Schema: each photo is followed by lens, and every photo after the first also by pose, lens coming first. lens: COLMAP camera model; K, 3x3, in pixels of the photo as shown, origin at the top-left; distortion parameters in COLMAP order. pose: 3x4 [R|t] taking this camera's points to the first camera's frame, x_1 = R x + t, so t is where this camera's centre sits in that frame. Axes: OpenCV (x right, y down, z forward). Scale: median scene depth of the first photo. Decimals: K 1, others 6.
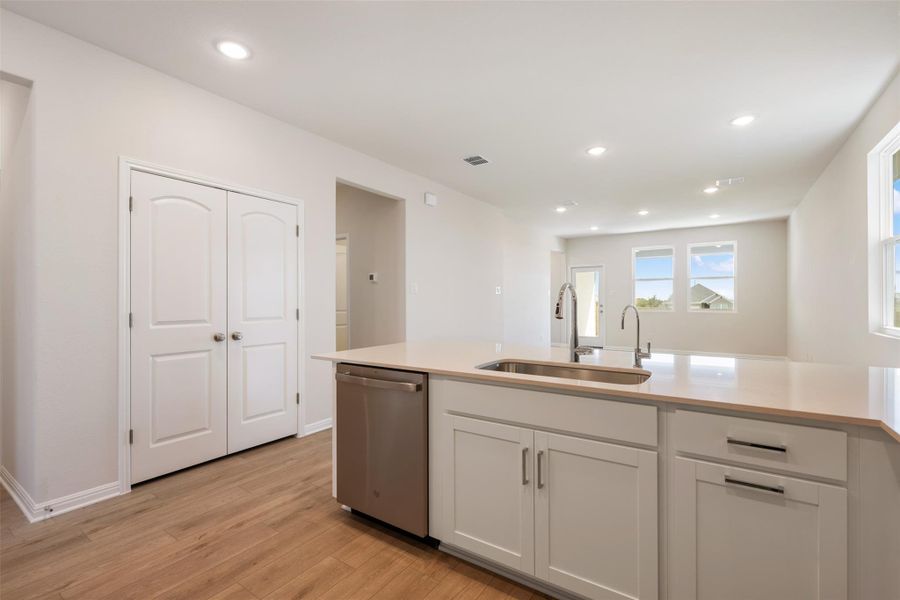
lens RADIAL K [[410.3, 0, 454.1], [0, 410.3, 296.8], [0, 0, 1]] dist [0.012842, -0.000412]
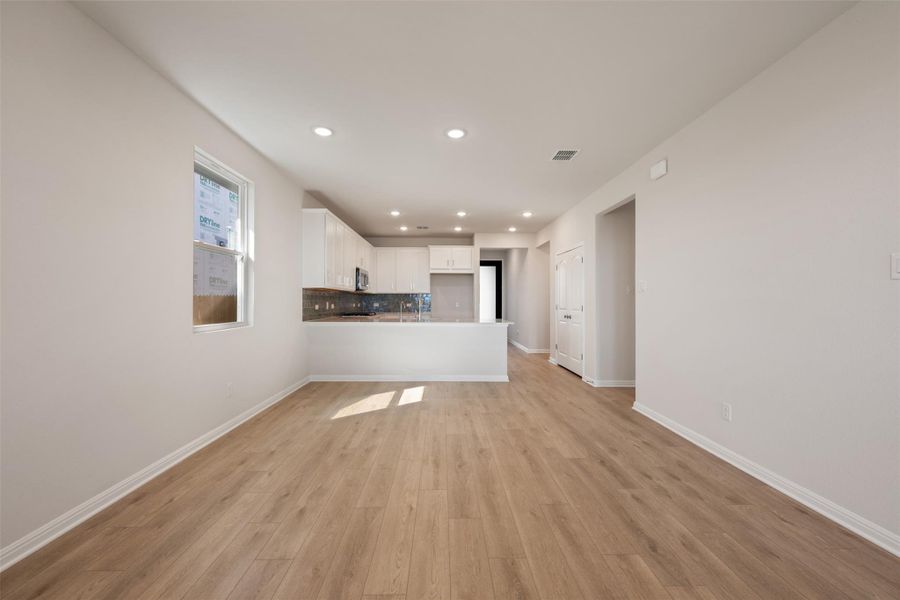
lens RADIAL K [[357.9, 0, 449.2], [0, 357.9, 300.0], [0, 0, 1]] dist [-0.000943, 0.000483]
pose [[-0.823482, 0.001428, -0.567341, 0.354495], [0.007547, 0.999936, -0.008438, 0.006509], [0.567292, -0.011230, -0.823440, 0.720356]]
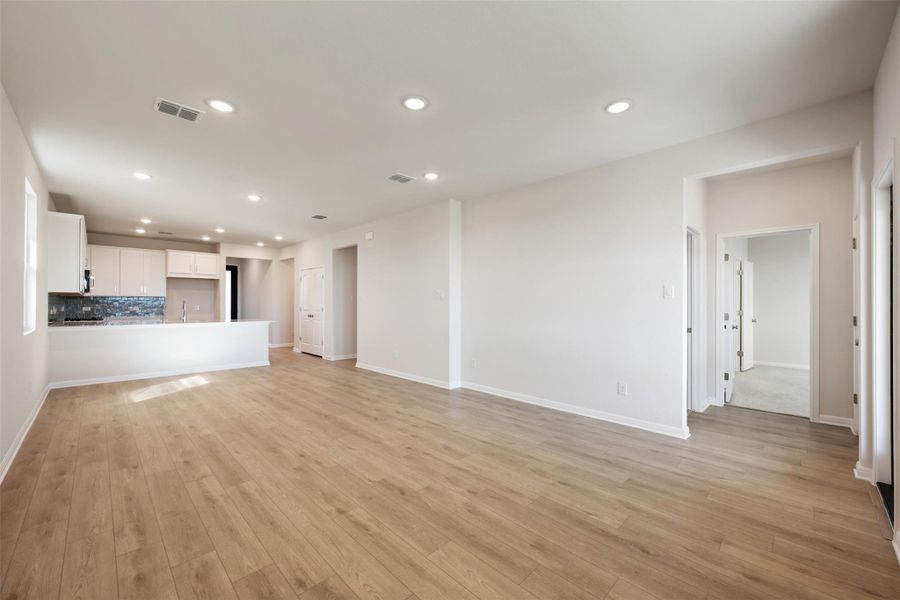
lens RADIAL K [[357.9, 0, 452.9], [0, 357.9, 302.8], [0, 0, 1]] dist [-0.000943, 0.000483]
pose [[-0.201098, 0.003064, -0.979566, 0.616848], [0.006985, 0.999974, 0.001694, 0.000918], [0.979546, -0.006501, -0.201114, 0.838693]]
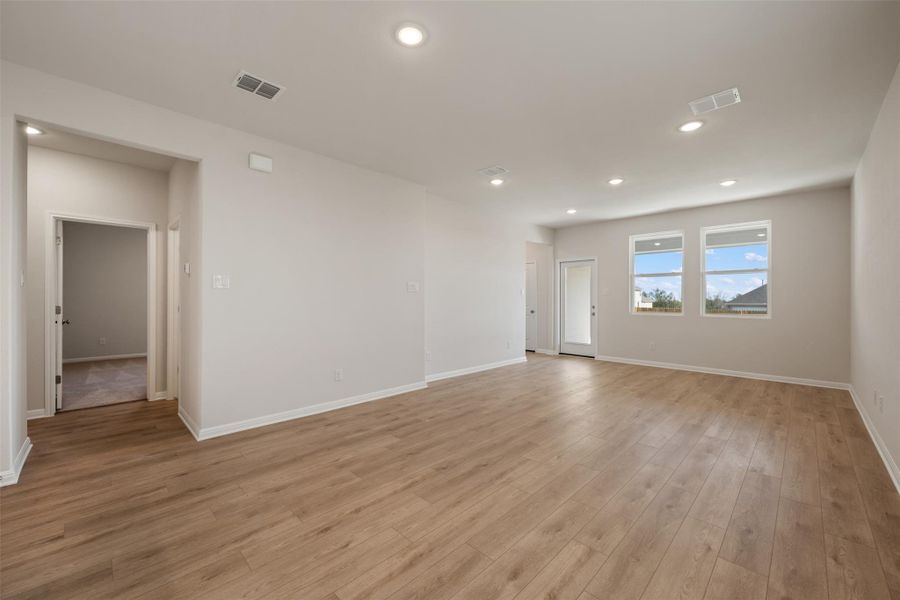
lens RADIAL K [[357.9, 0, 446.7], [0, 357.9, 299.1], [0, 0, 1]] dist [-0.000943, 0.000483]
pose [[0.979792, 0.007644, -0.199872, 0.220264], [-0.006003, 0.999943, 0.008817, 0.001409], [0.199928, -0.007439, 0.979782, 0.232477]]
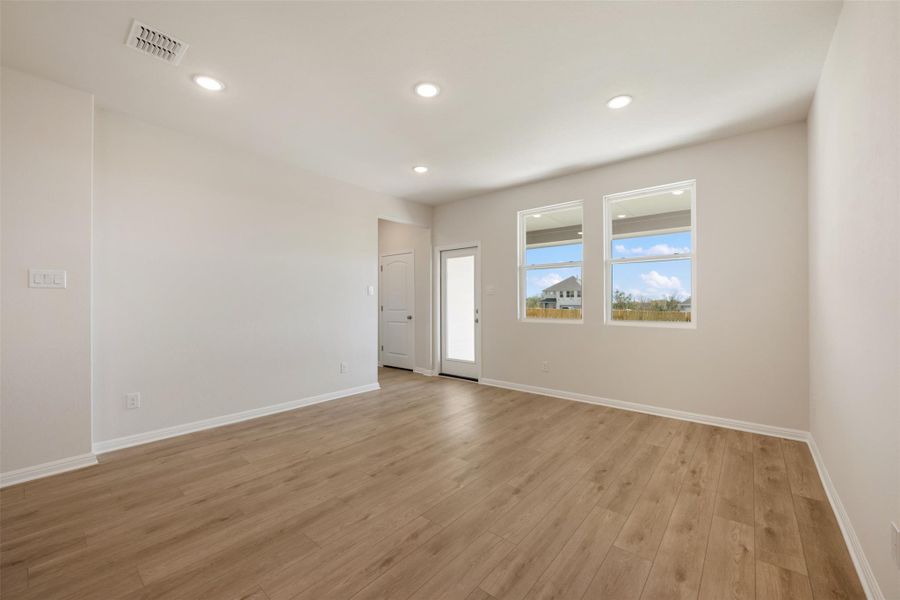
lens RADIAL K [[357.9, 0, 446.7], [0, 357.9, 302.1], [0, 0, 1]] dist [-0.000943, 0.000483]
pose [[0.992706, 0.002781, -0.120527, 0.394424], [-0.001486, 0.999940, 0.010838, 0.002858], [0.120550, -0.010580, 0.992651, 0.484247]]
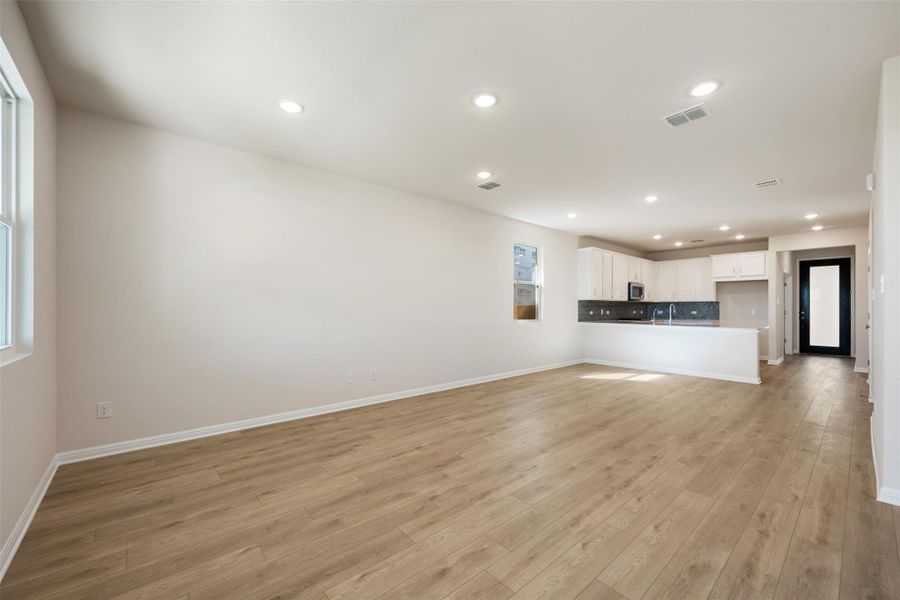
lens RADIAL K [[357.9, 0, 445.8], [0, 357.9, 308.5], [0, 0, 1]] dist [-0.000943, 0.000483]
pose [[-0.961224, 0.001916, 0.275761, 0.299677], [-0.000040, 0.999975, -0.007087, 0.007818], [-0.275767, -0.006823, -0.961200, 1.028463]]
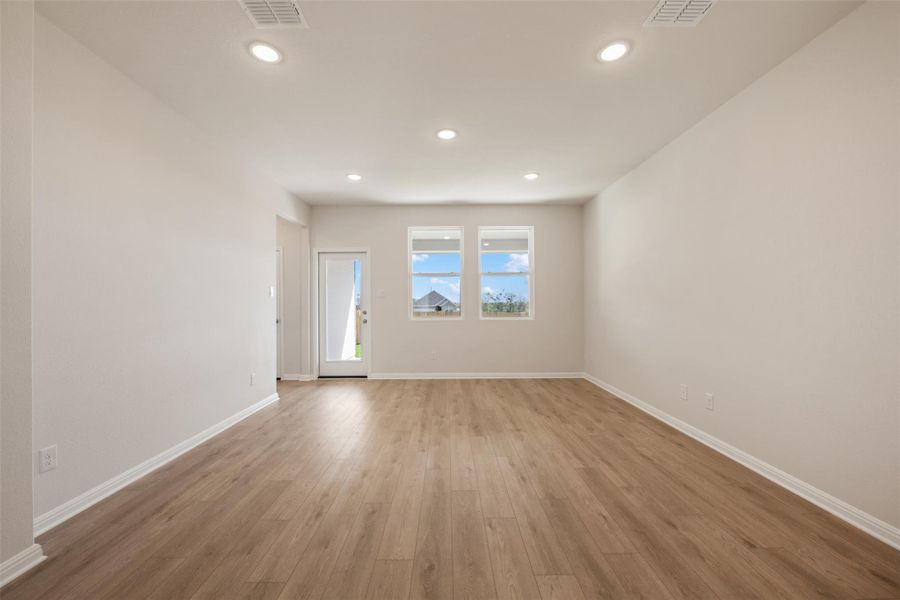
lens RADIAL K [[357.9, 0, 448.5], [0, 357.9, 299.7], [0, 0, 1]] dist [-0.000943, 0.000483]
pose [[0.832430, 0.004085, 0.554115, 0.159514], [-0.001542, 0.999986, -0.005055, 0.004539], [-0.554128, 0.003353, 0.832425, 0.468433]]
